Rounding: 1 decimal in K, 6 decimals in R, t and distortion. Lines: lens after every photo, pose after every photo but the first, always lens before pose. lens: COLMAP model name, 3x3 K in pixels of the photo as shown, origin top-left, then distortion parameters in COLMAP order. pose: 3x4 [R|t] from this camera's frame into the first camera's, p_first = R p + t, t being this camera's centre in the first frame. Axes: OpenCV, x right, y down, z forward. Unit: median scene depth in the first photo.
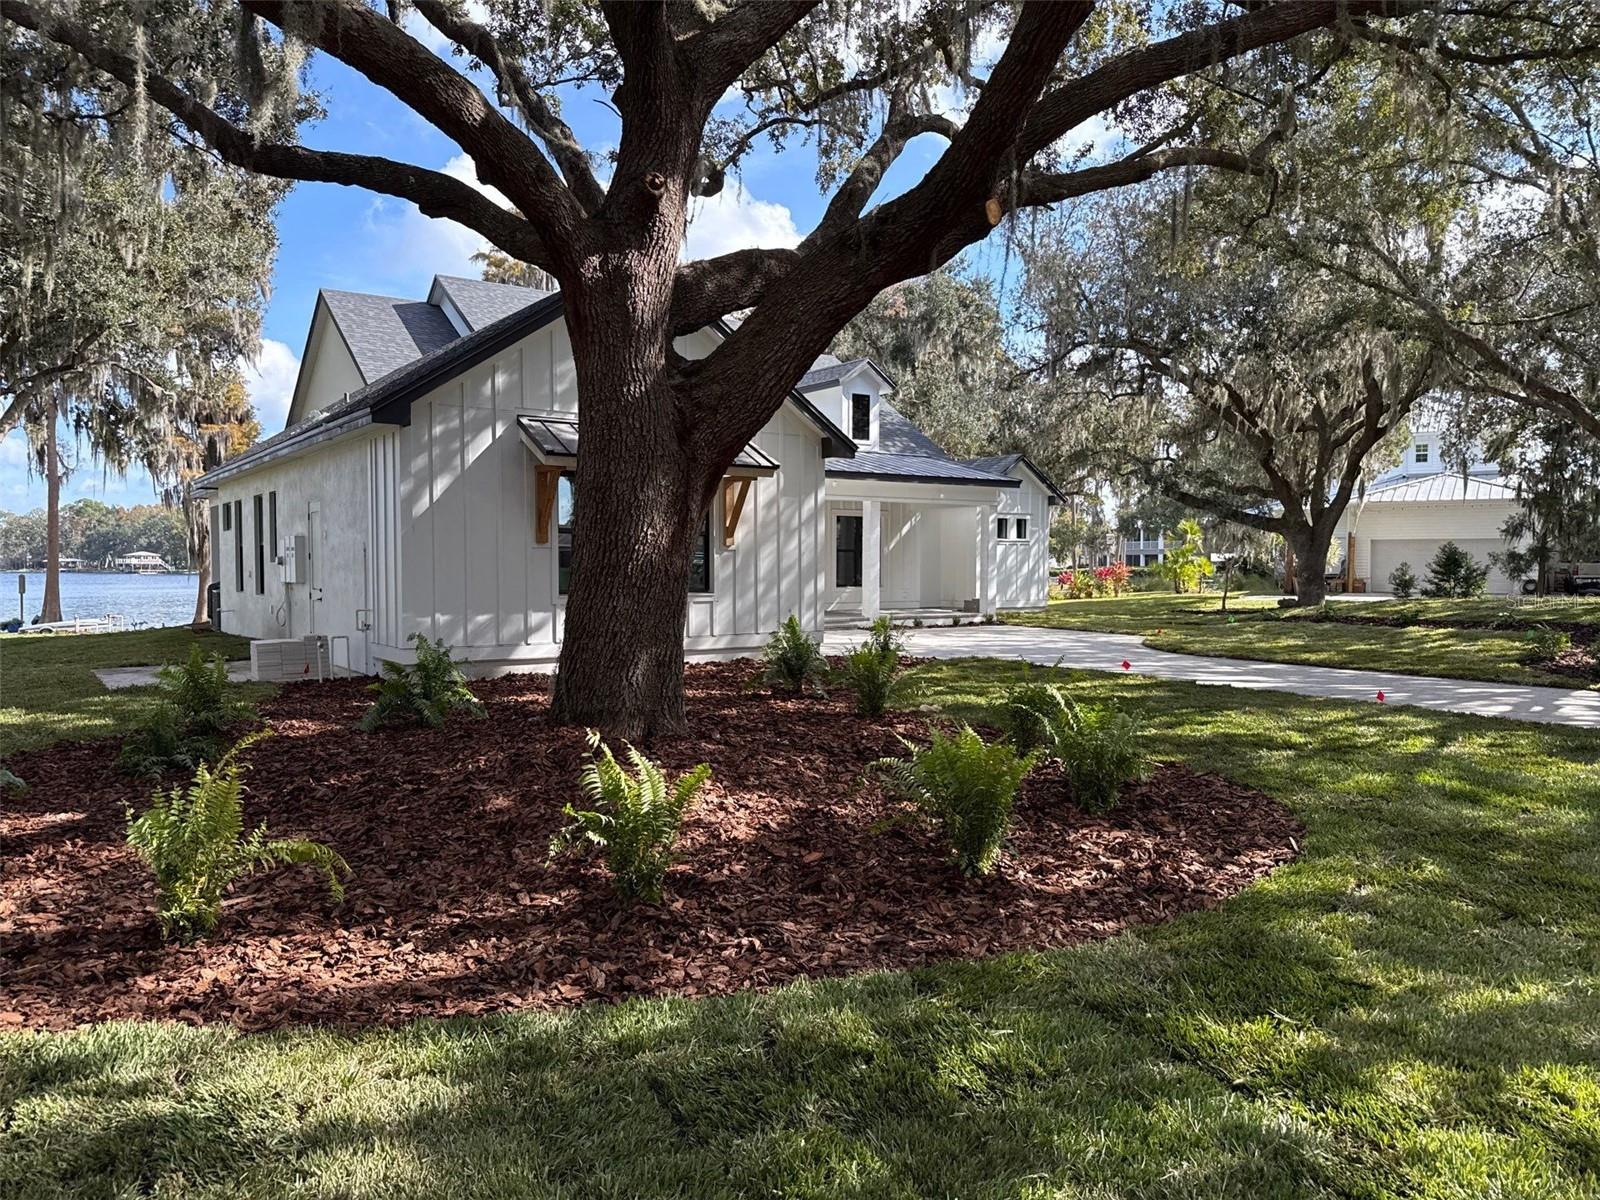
lens RADIAL K [[1116.3, 0, 792.1], [0, 1116.3, 608.8], [0, 0, 1]] dist [0.019686, -0.020871]
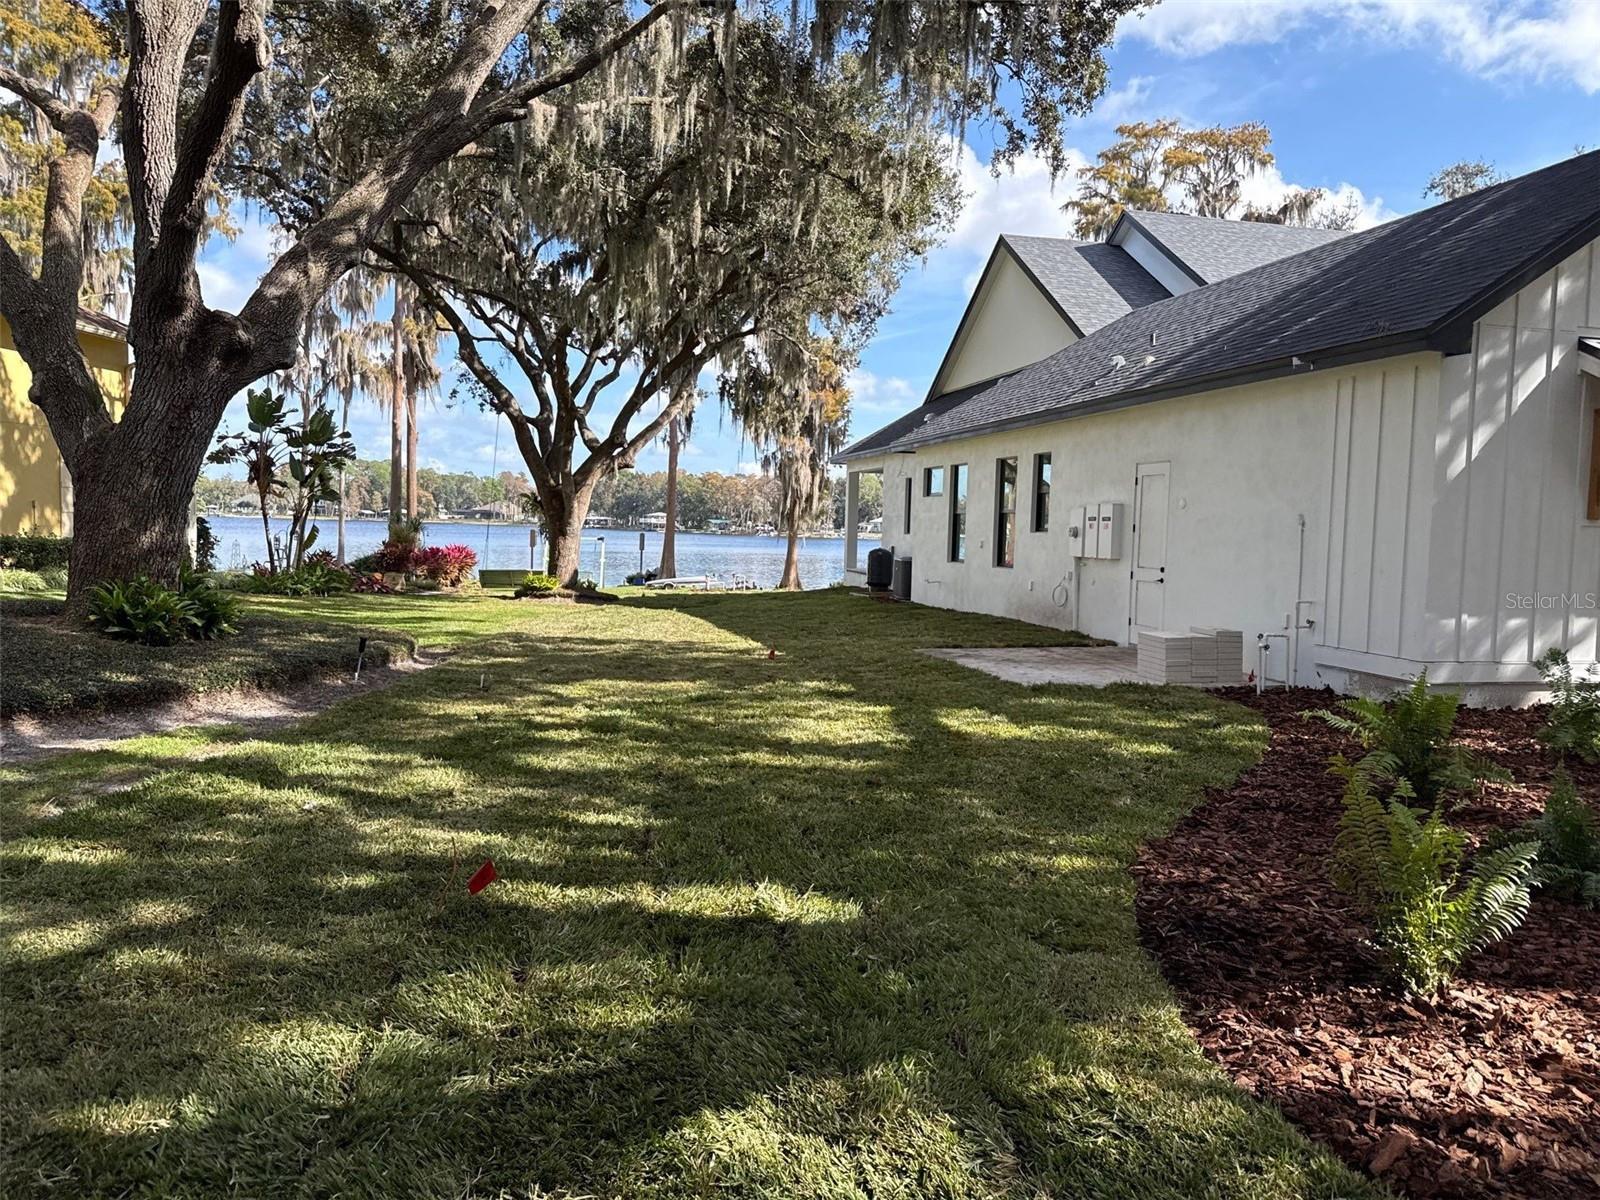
lens RADIAL K [[1078.2, 0, 798.7], [0, 1078.2, 625.1], [0, 0, 1]] dist [0.003805, -0.034562]
pose [[0.928602, 0.053395, -0.367216, -0.233392], [-0.035718, 0.997860, 0.054769, -0.006008], [0.369354, -0.037743, 0.928522, 0.097385]]
